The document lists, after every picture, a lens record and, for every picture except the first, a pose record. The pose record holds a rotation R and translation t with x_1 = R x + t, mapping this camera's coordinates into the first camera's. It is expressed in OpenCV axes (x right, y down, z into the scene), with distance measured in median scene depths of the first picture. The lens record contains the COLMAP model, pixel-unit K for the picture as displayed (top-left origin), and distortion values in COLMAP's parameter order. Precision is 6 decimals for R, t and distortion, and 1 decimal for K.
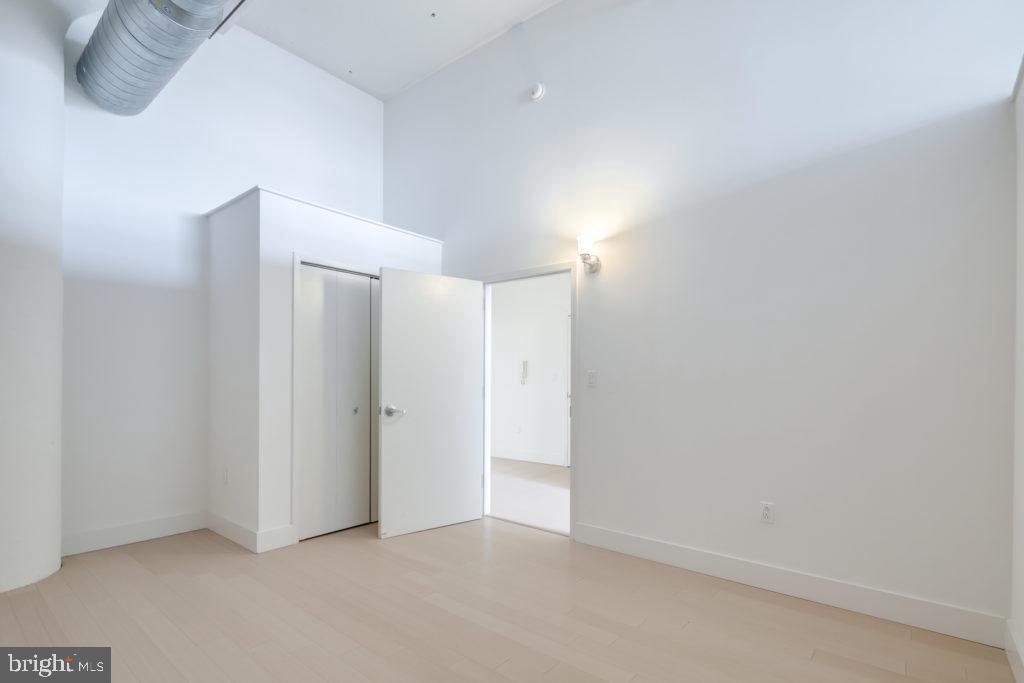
lens RADIAL K [[496.2, 0, 509.1], [0, 496.2, 378.3], [0, 0, 1]] dist [-0.001626, -0.000545]
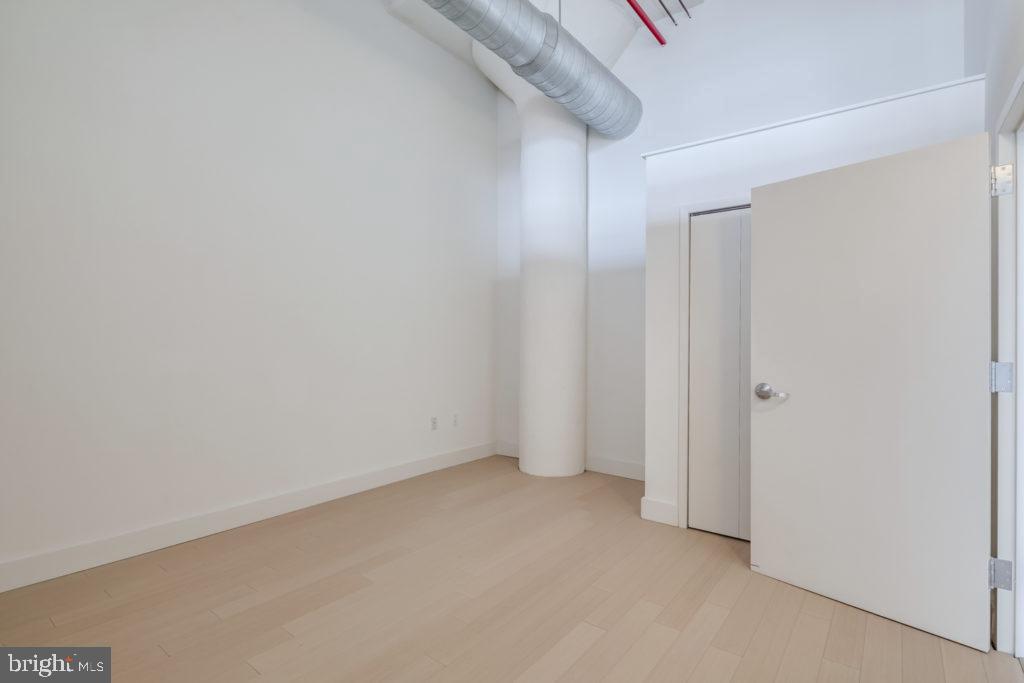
lens RADIAL K [[490.0, 0, 512.0], [0, 490.0, 341.5], [0, 0, 1]] dist [0.000553, 0.000023]
pose [[0.020849, -0.004651, -0.999772, 0.437036], [-0.000122, 0.999989, -0.004655, -0.001405], [0.999783, 0.000219, 0.020848, 0.643759]]
